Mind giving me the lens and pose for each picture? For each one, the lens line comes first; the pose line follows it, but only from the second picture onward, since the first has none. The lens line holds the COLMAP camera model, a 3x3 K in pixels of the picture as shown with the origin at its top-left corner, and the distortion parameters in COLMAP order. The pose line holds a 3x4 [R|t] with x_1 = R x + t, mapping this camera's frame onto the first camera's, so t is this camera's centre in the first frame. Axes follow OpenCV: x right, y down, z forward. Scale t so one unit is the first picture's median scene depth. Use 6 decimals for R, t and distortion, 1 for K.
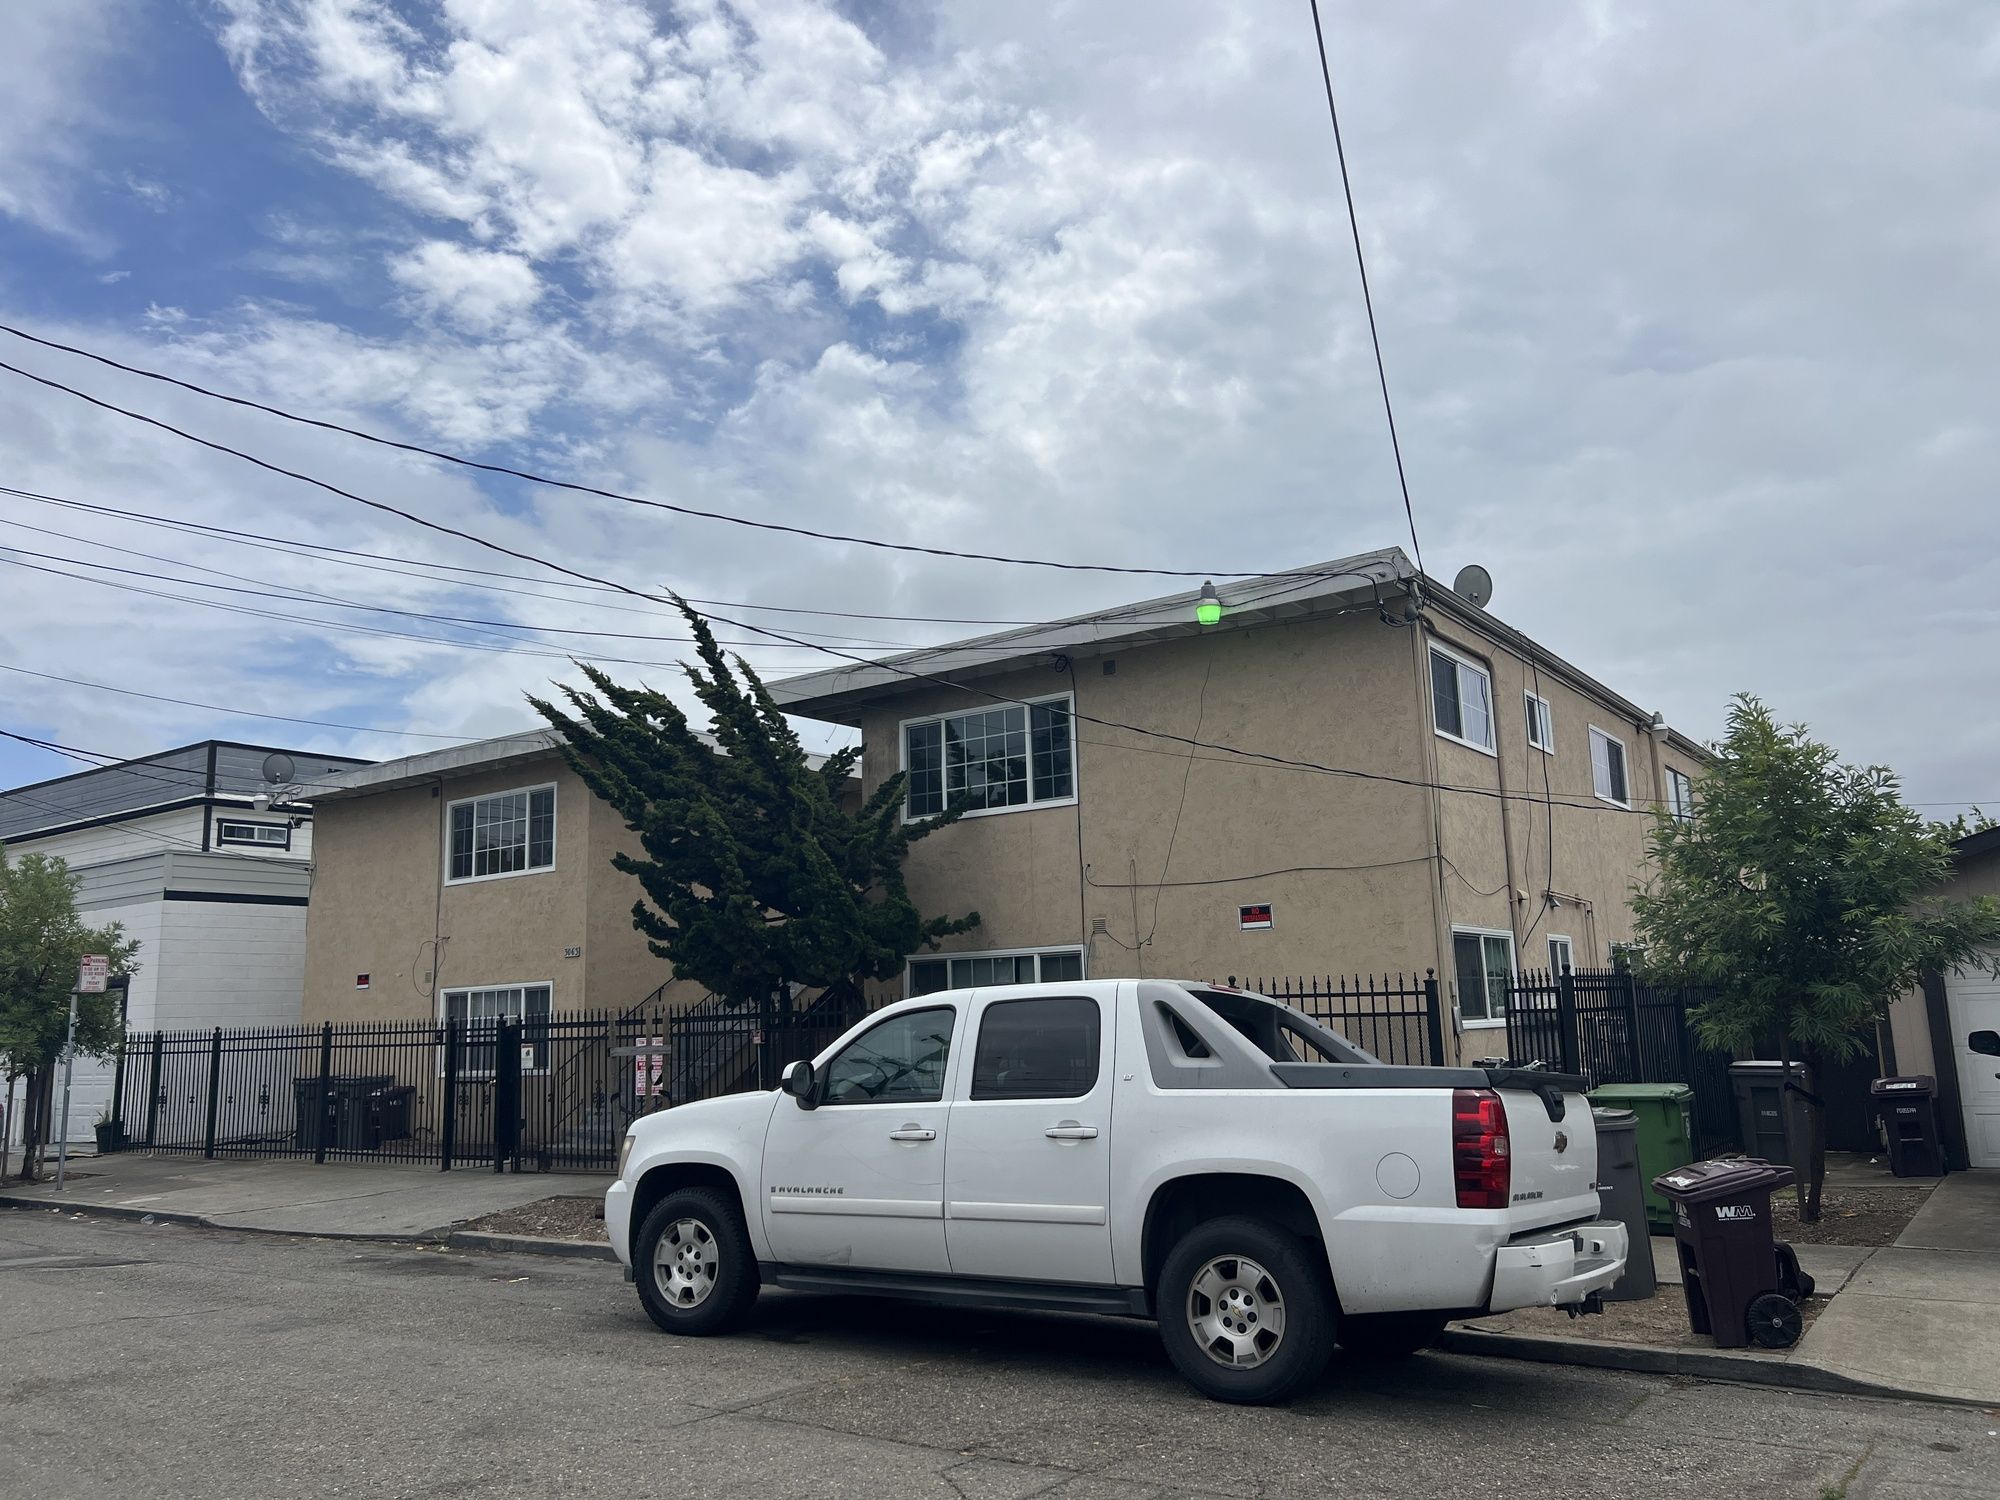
lens RADIAL K [[1514.3, 0, 1000.3], [0, 1514.3, 741.3], [0, 0, 1]] dist [0.082279, -0.110319]
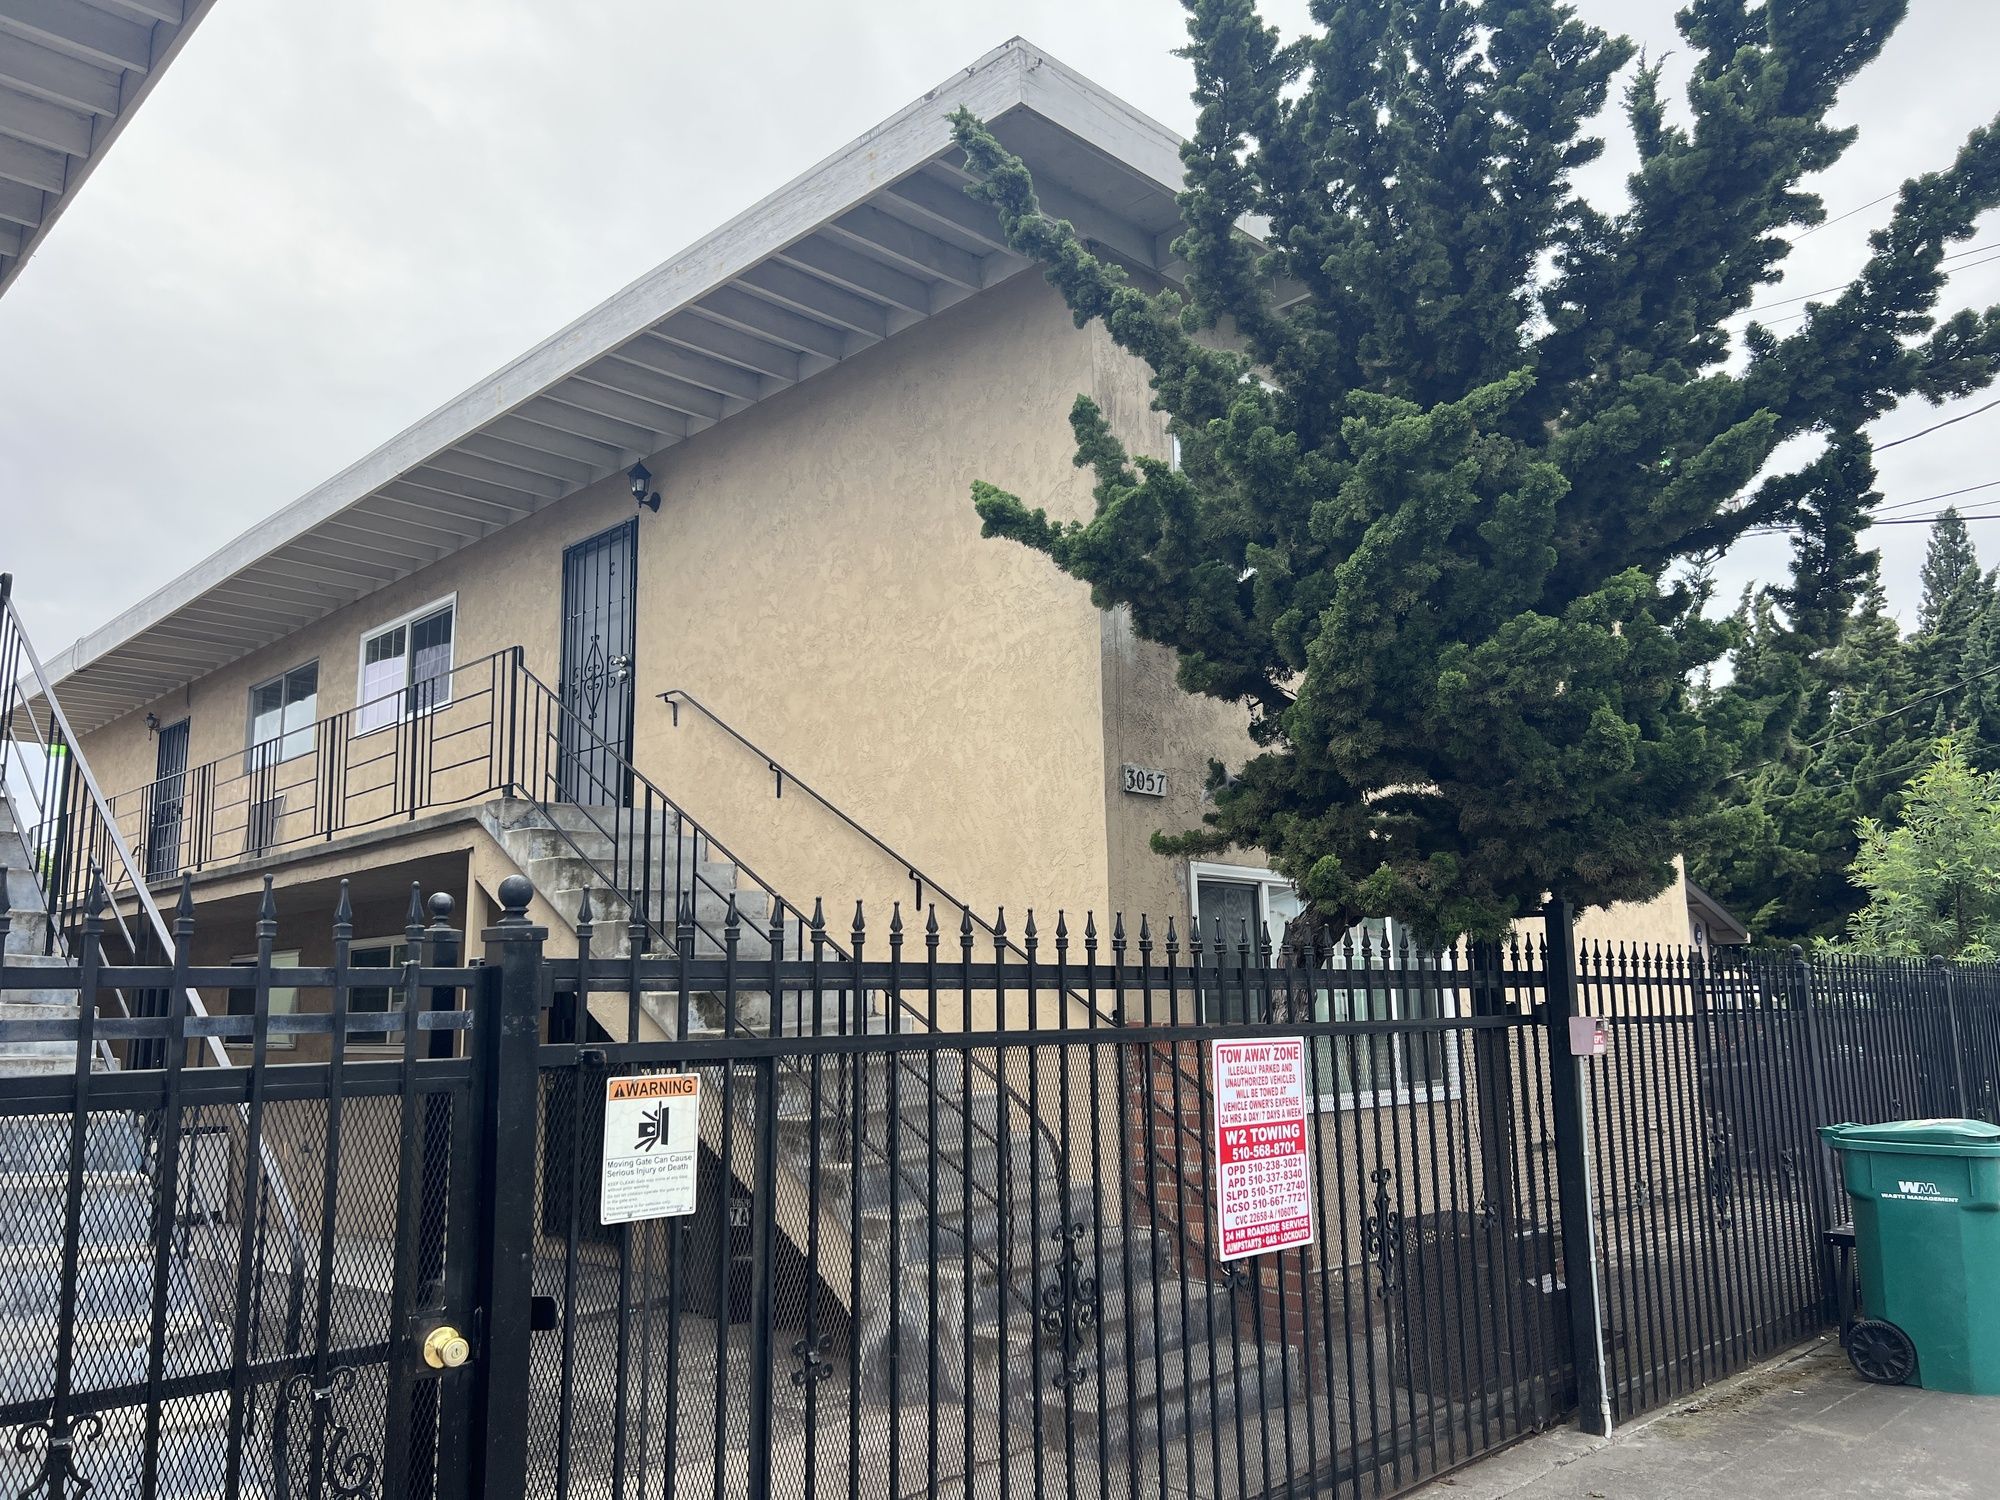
lens RADIAL K [[1512.8, 0, 1000.0], [0, 1512.8, 750.0], [0, 0, 1]] dist [0.053350, -0.071372]
pose [[0.171993, 0.196720, 0.965256, -0.414144], [-0.165939, 0.971642, -0.168454, 0.161020], [-0.971022, -0.131200, 0.199759, 0.812076]]
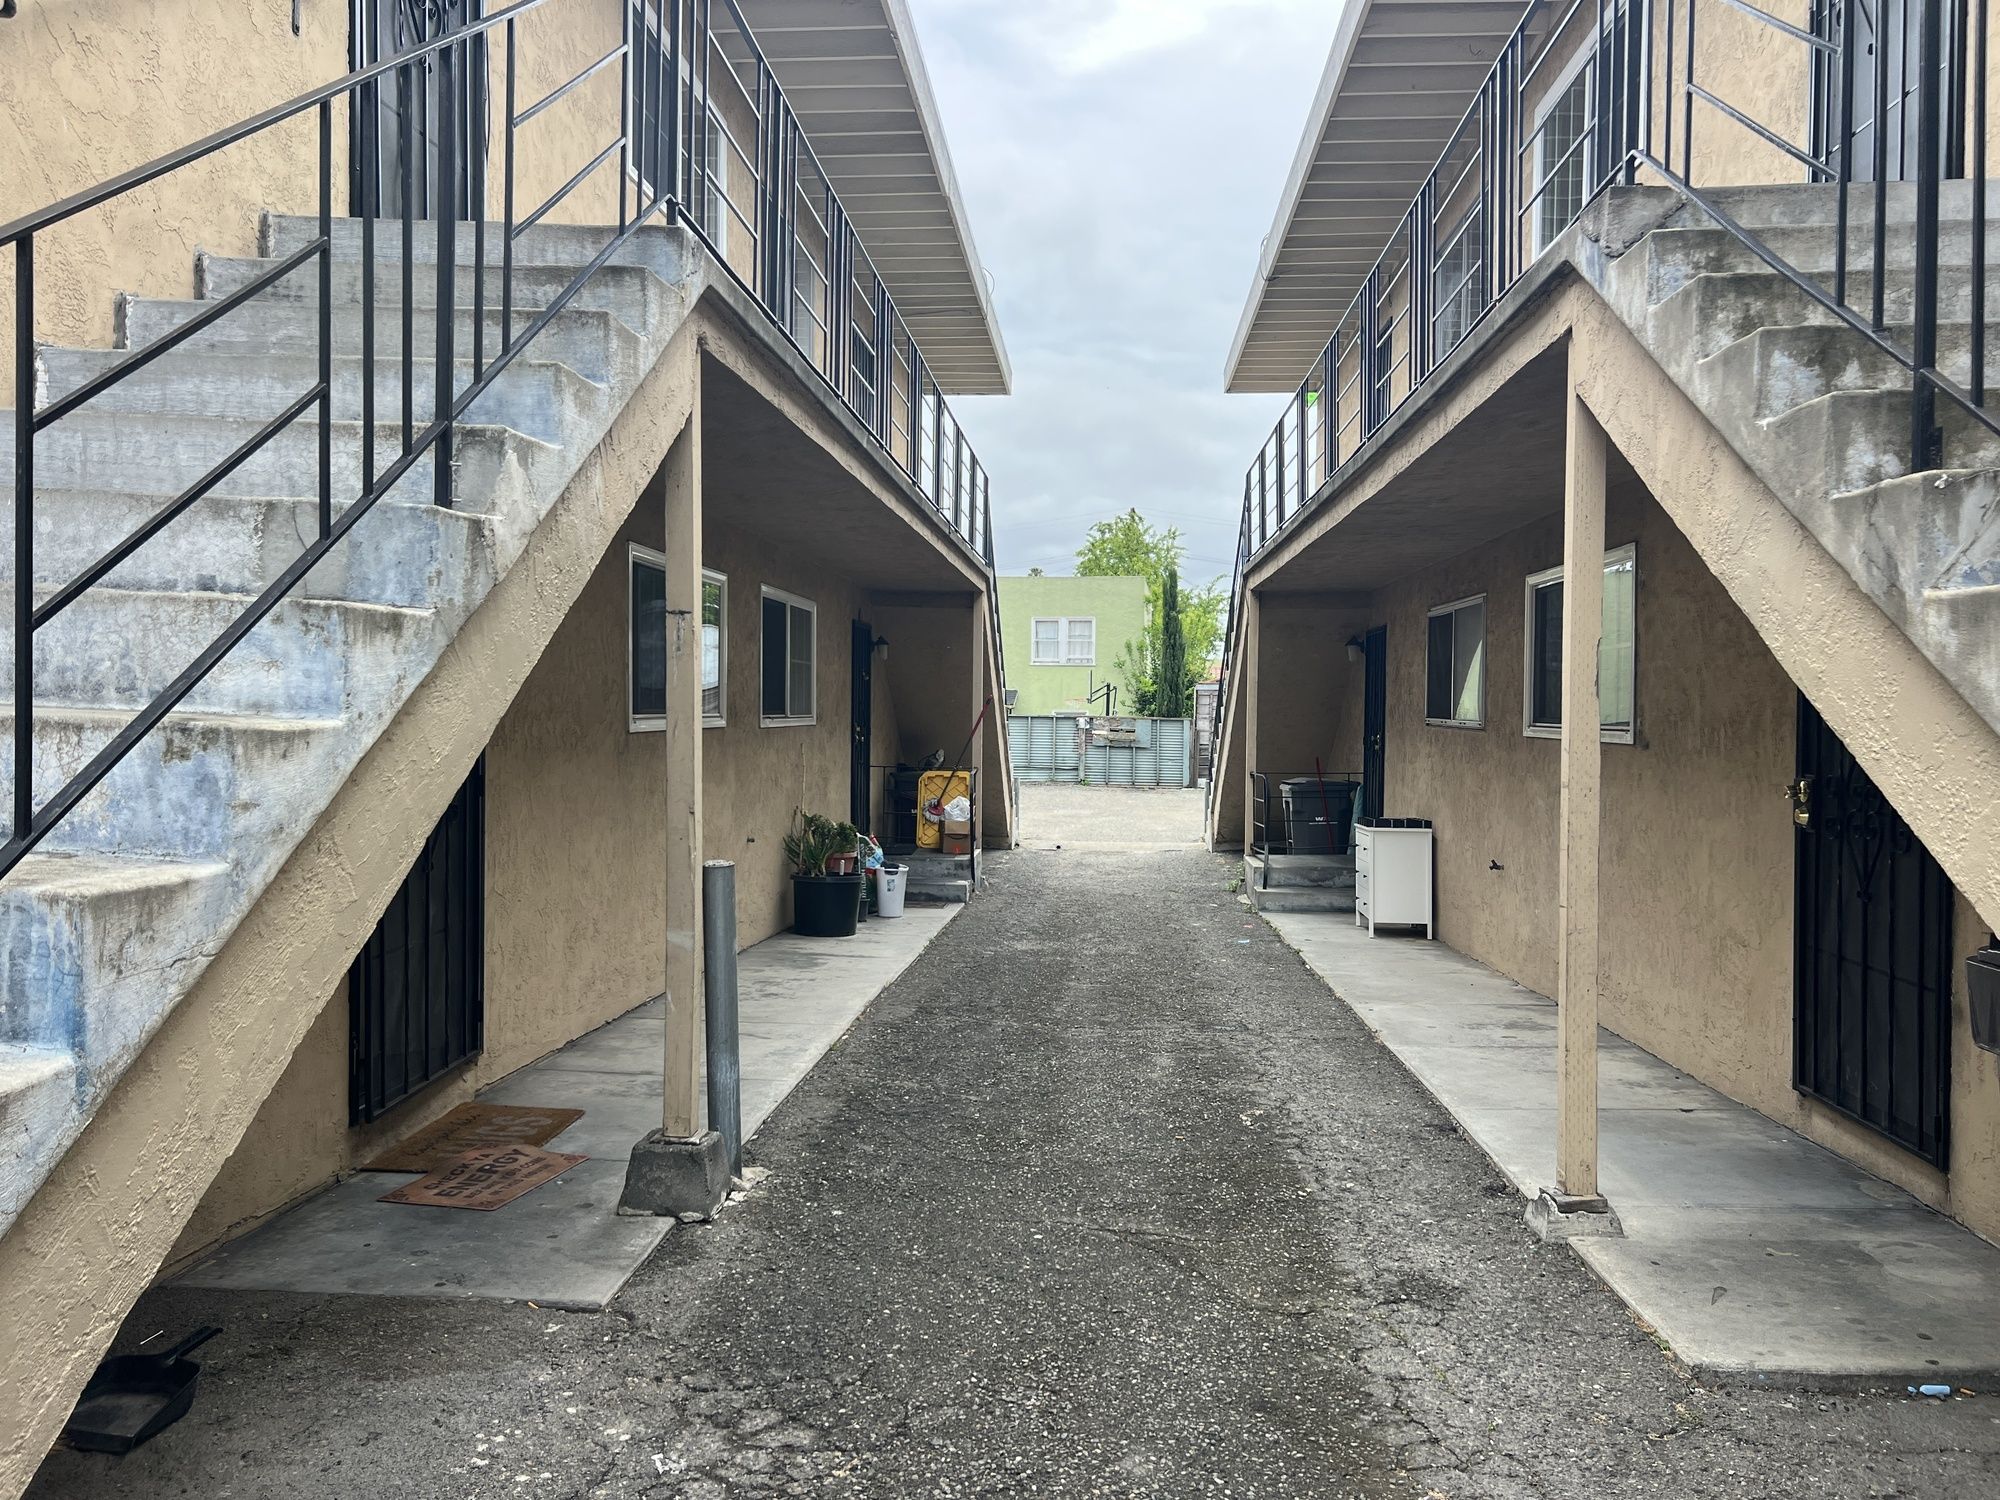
lens RADIAL K [[1511.3, 0, 994.1], [0, 1511.3, 722.4], [0, 0, 1]] dist [0.042930, -0.042912]
pose [[0.857303, 0.033380, 0.513730, -0.184782], [-0.129248, 0.979891, 0.152016, 0.171517], [-0.498325, -0.196722, 0.844377, 0.895144]]
